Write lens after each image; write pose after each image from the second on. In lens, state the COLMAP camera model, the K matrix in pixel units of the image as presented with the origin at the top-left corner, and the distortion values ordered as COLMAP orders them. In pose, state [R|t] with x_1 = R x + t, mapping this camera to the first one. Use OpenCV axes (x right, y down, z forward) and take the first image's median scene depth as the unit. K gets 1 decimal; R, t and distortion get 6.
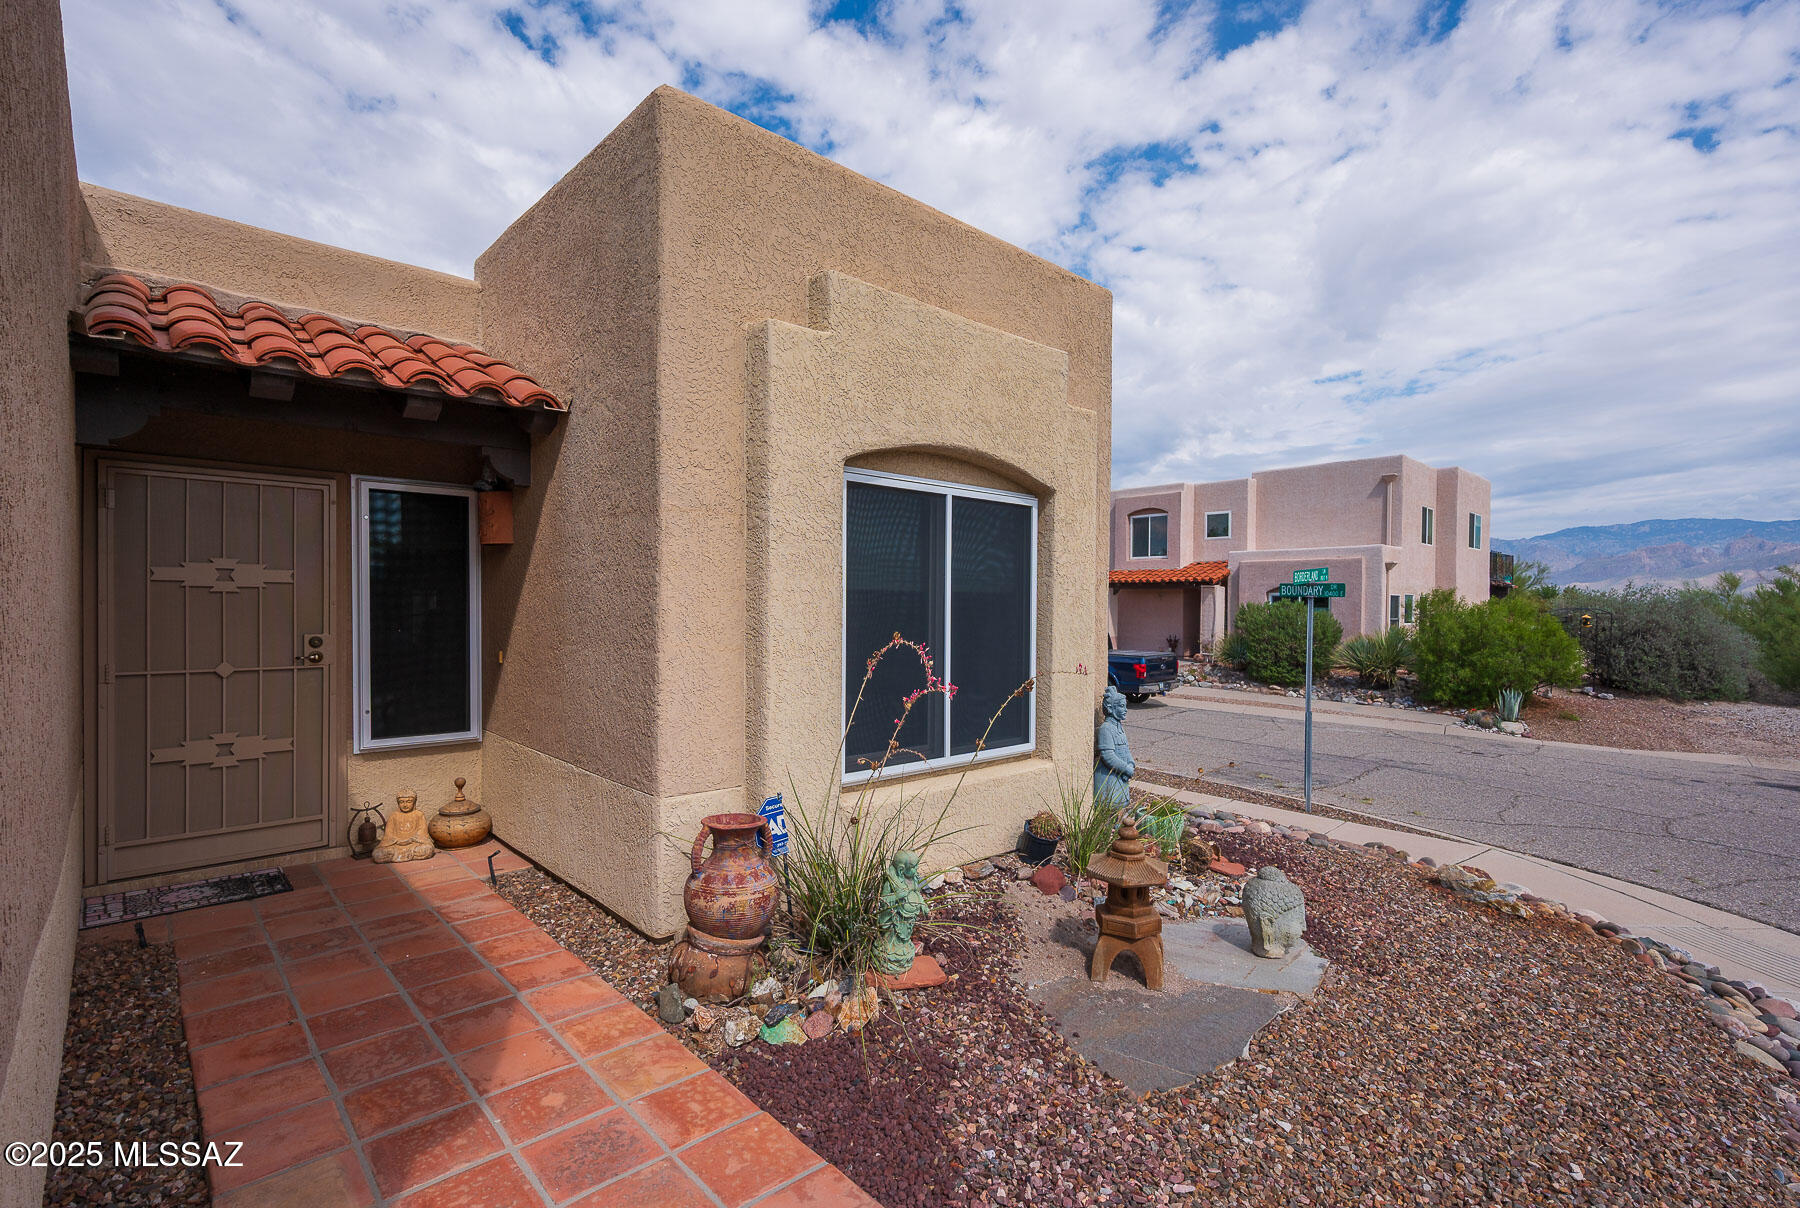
lens RADIAL K [[821.9, 0, 904.0], [0, 821.9, 614.6], [0, 0, 1]] dist [0.001806, -0.000012]
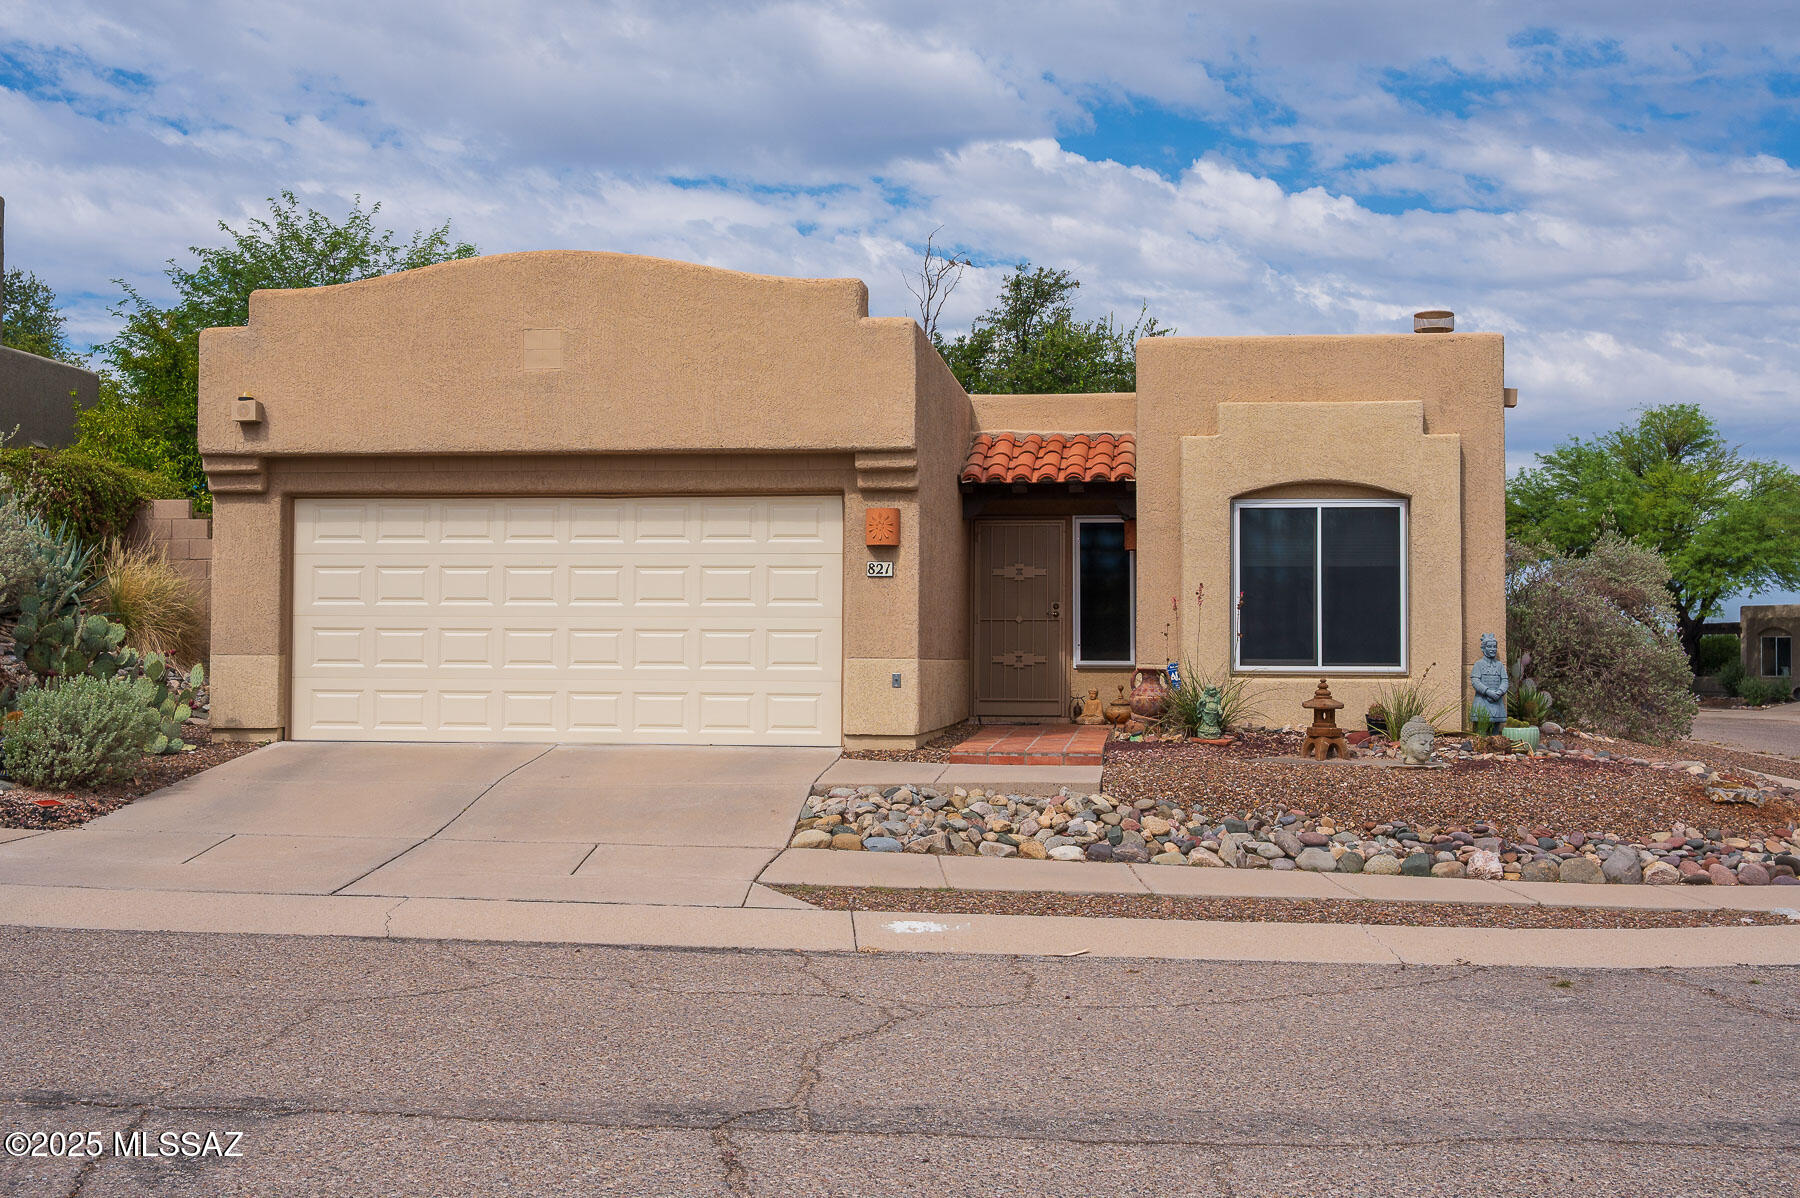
lens RADIAL K [[1965.2, 0, 899.7], [0, 1965.2, 601.1], [0, 0, 1]] dist [-0.000105, 0.000000]
pose [[0.630159, -0.027171, -0.775991, 2.710558], [-0.009203, 0.999056, -0.042455, 0.229117], [0.776412, 0.033895, 0.629314, -2.242342]]
